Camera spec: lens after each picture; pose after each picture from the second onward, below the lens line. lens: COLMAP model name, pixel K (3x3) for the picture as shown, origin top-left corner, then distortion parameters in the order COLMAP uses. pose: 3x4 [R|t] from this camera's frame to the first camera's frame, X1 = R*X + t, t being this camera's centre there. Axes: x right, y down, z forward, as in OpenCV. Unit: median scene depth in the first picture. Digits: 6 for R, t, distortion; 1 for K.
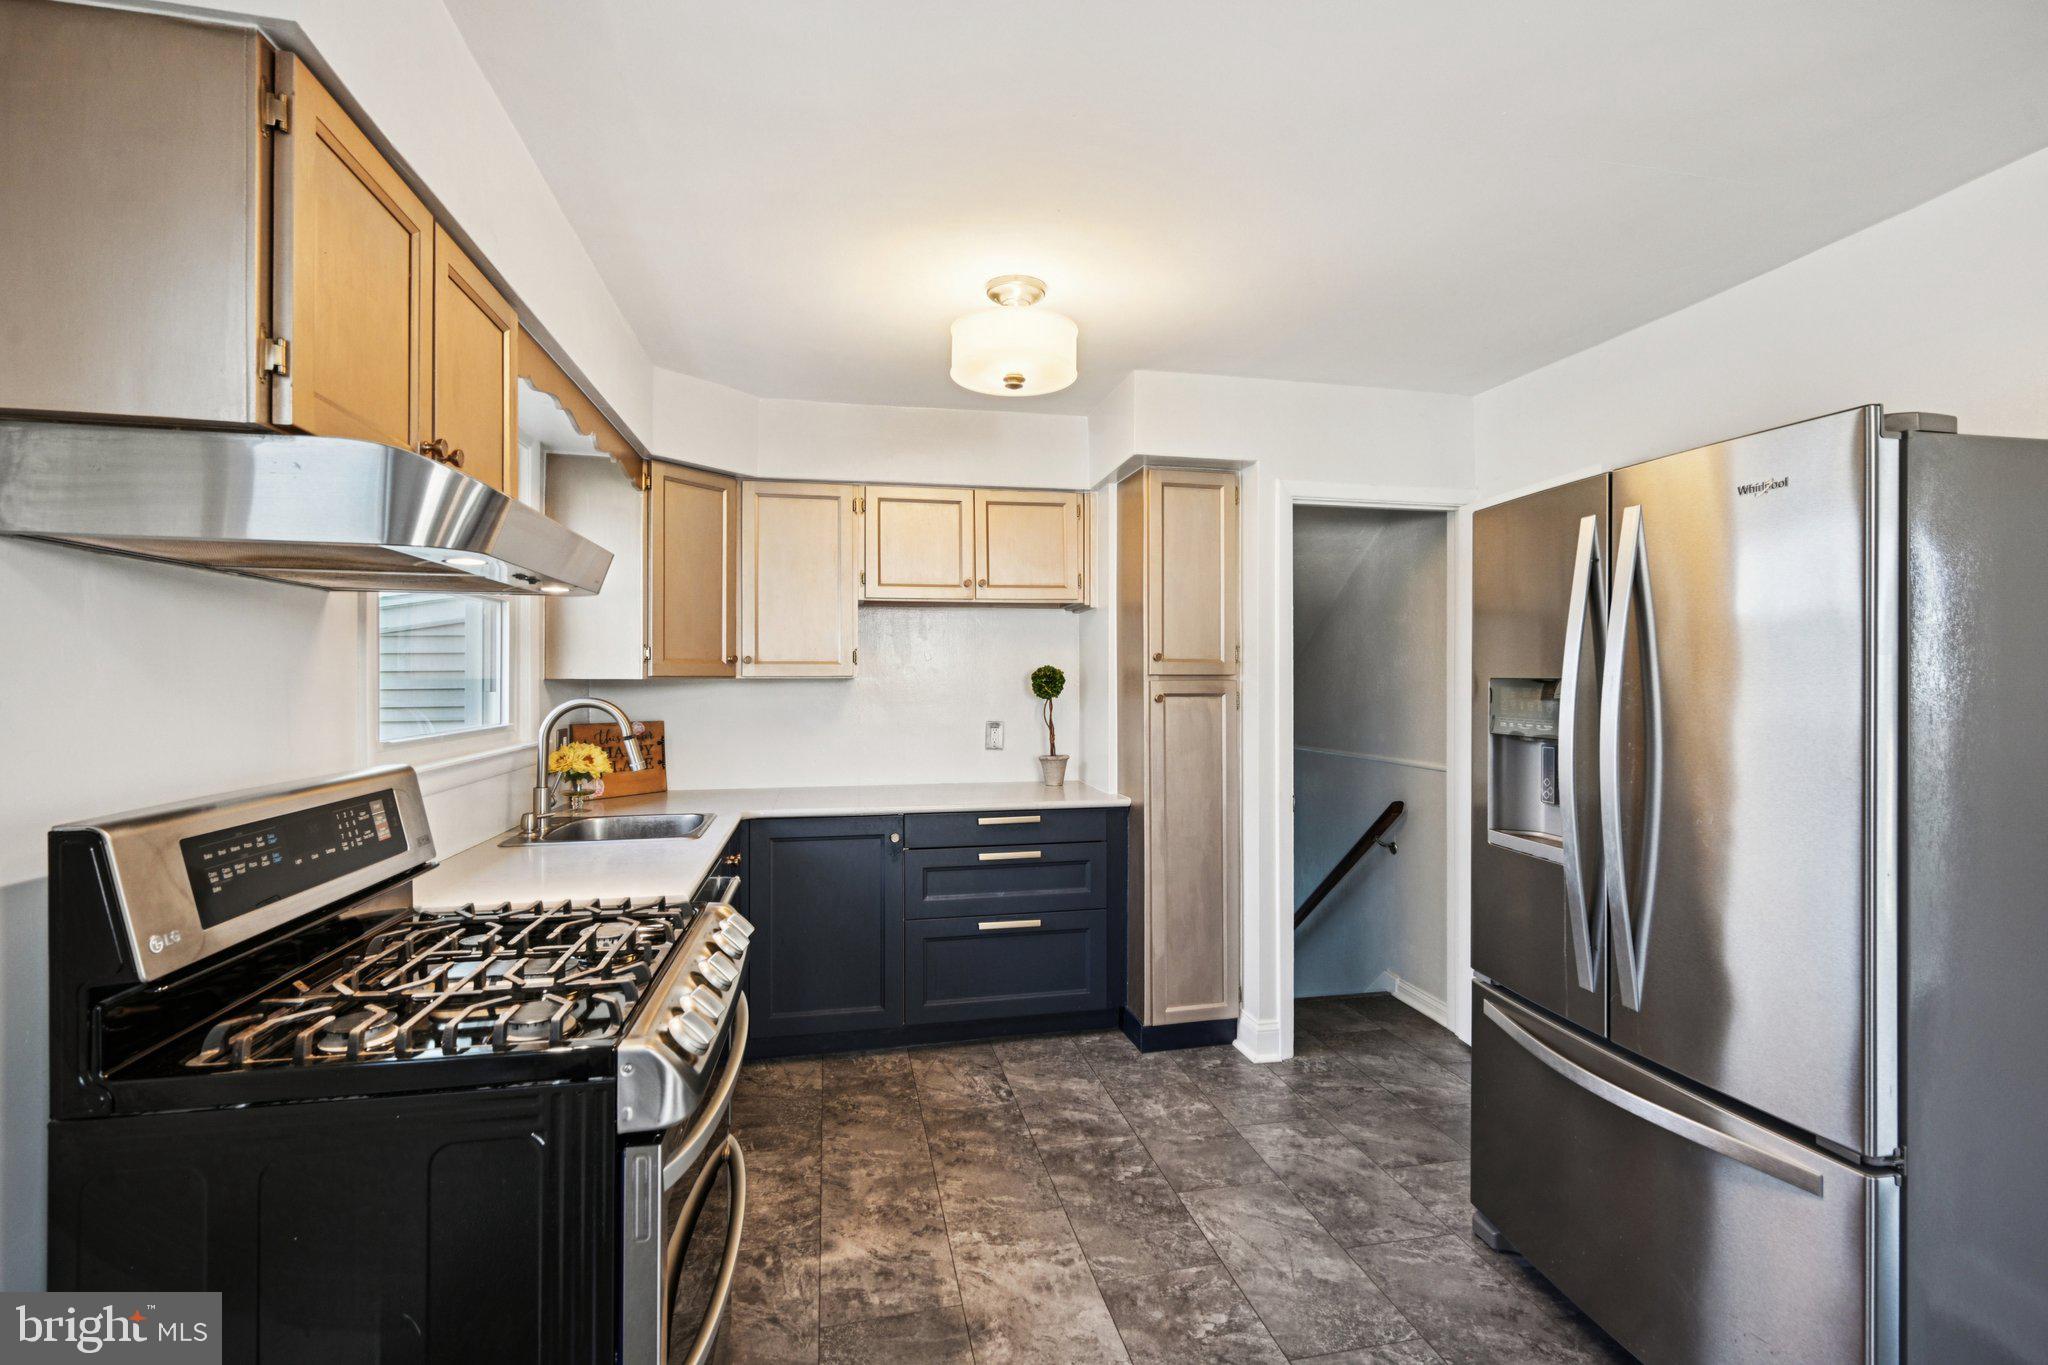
lens RADIAL K [[908.7, 0, 1016.8], [0, 908.7, 676.7], [0, 0, 1]] dist [0.002511, -0.000730]
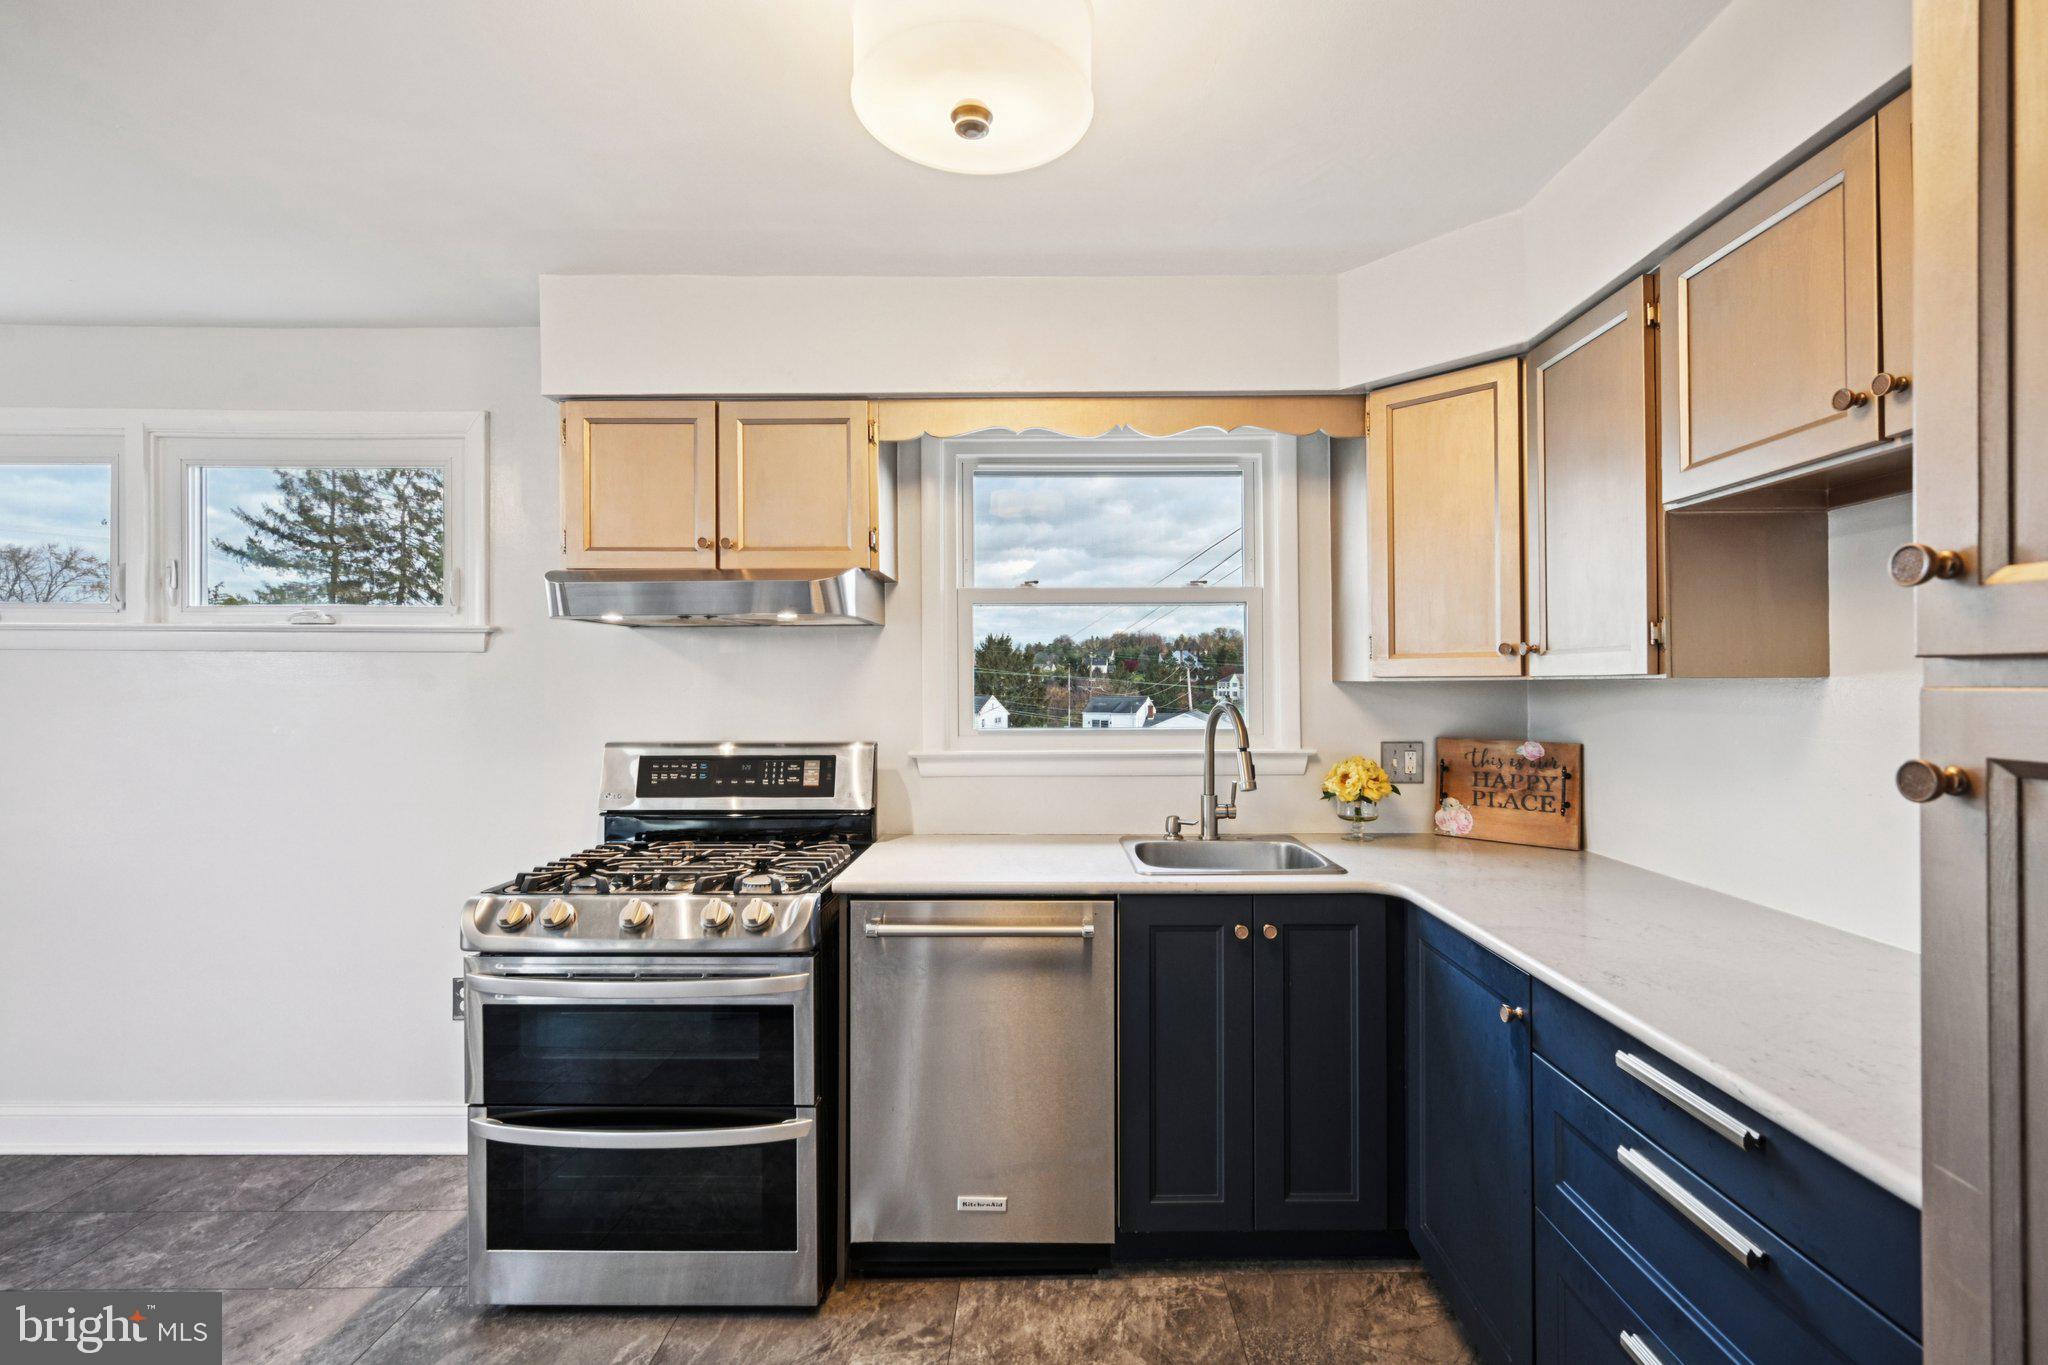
lens RADIAL K [[908.7, 0, 1052.4], [0, 908.7, 679.0], [0, 0, 1]] dist [0.002511, -0.000730]
pose [[-0.194813, -0.005445, -0.980825, 0.509495], [0.005385, 0.999964, -0.006621, 0.005101], [0.980826, -0.006572, -0.194777, 1.148074]]
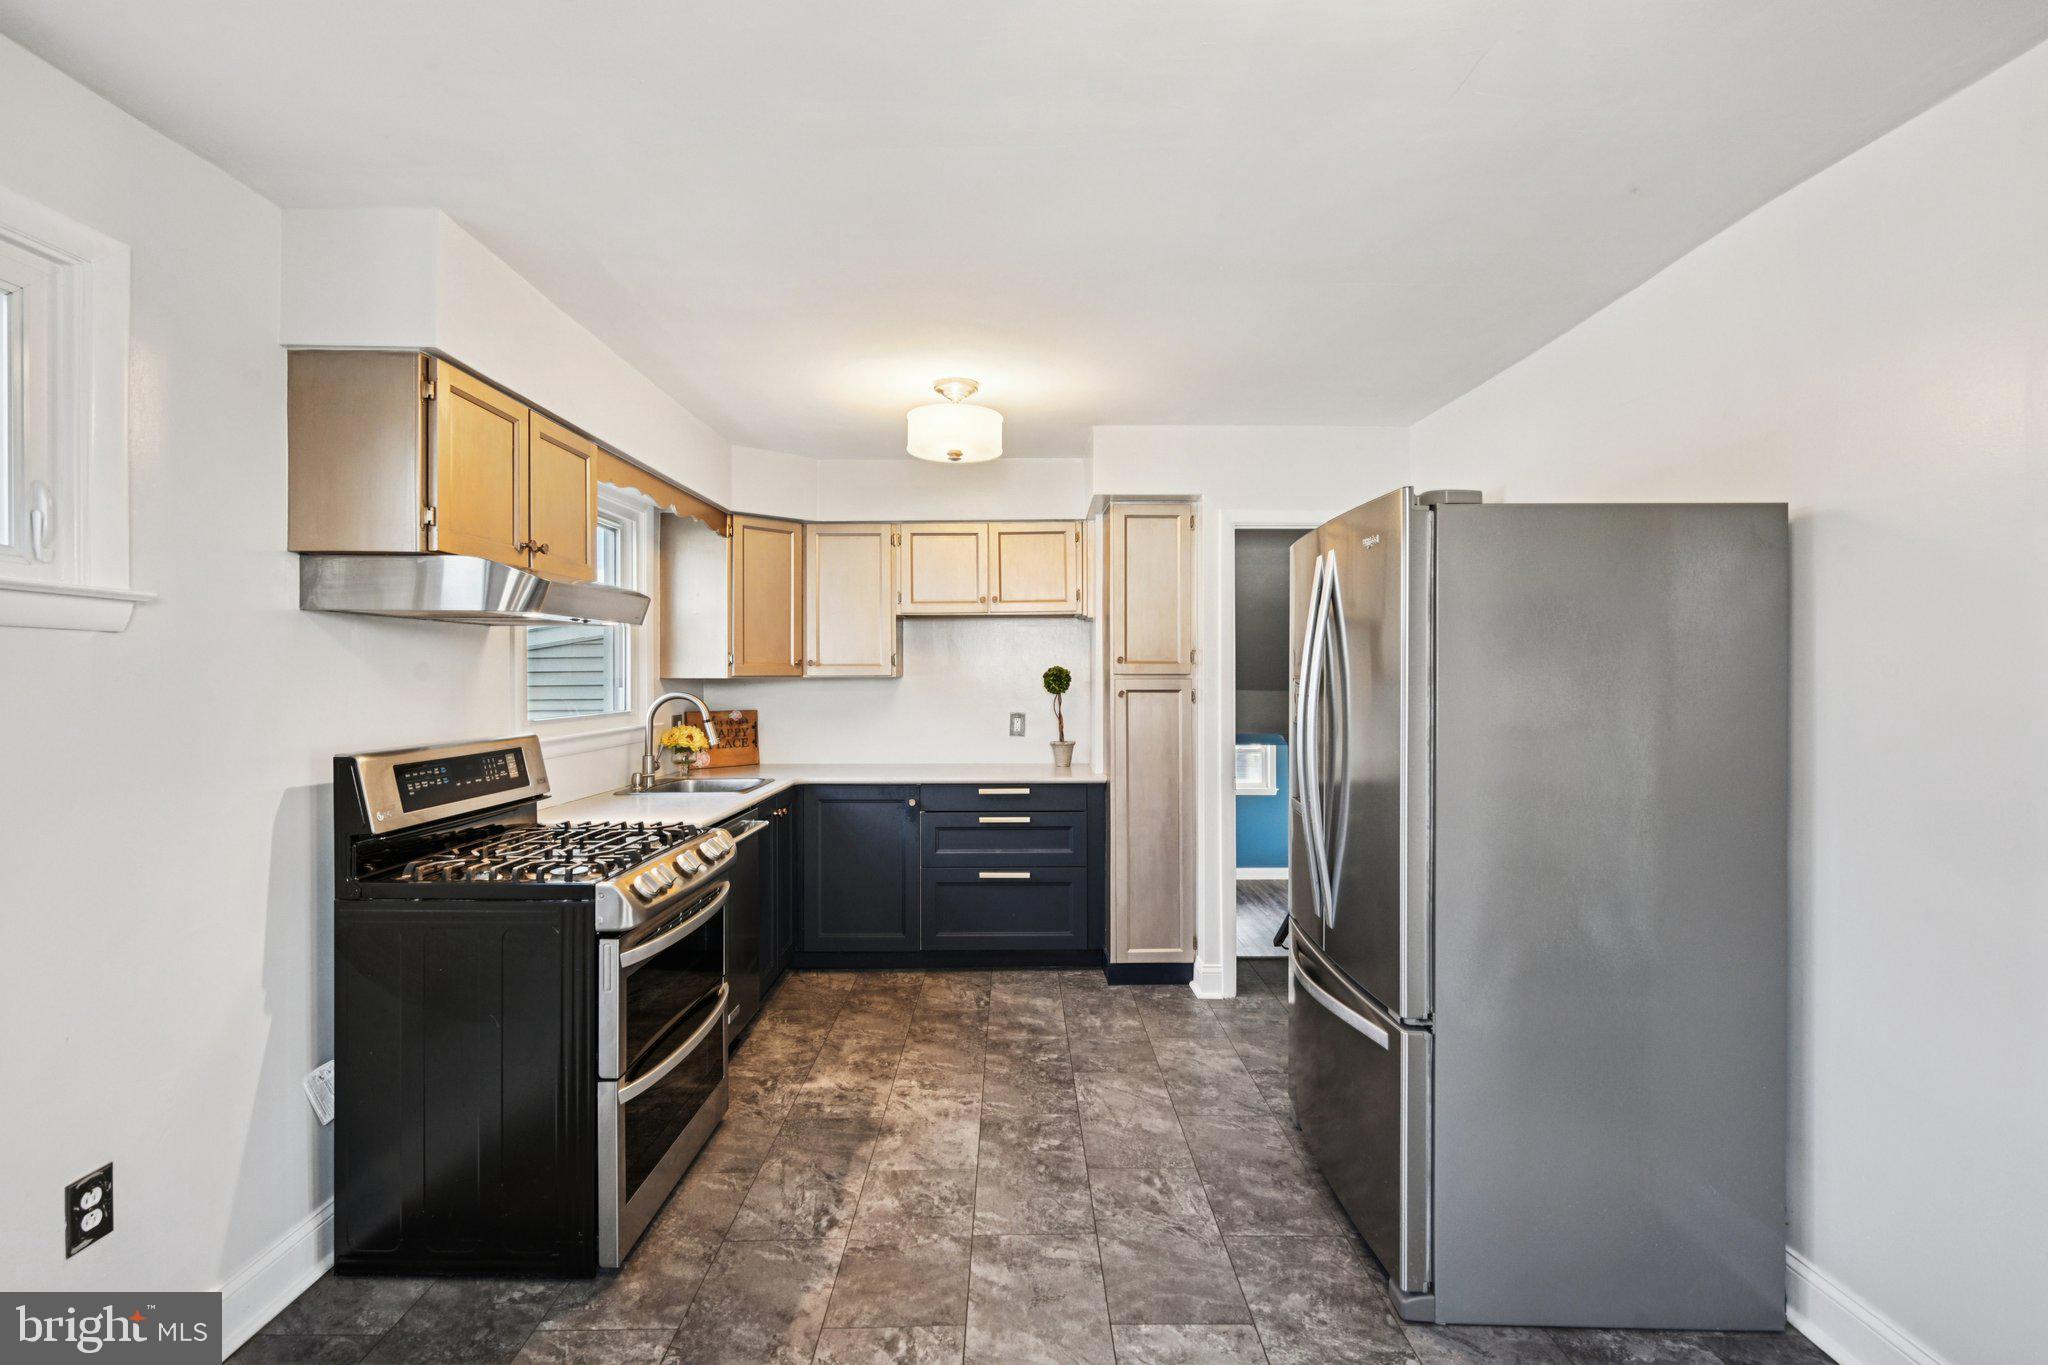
lens RADIAL K [[908.7, 0, 1016.0], [0, 908.7, 677.3], [0, 0, 1]] dist [0.002511, -0.000730]
pose [[0.978832, -0.000584, -0.204666, 0.357847], [0.001962, 0.999977, 0.006530, -0.008042], [0.204657, -0.006793, 0.978810, -0.286564]]
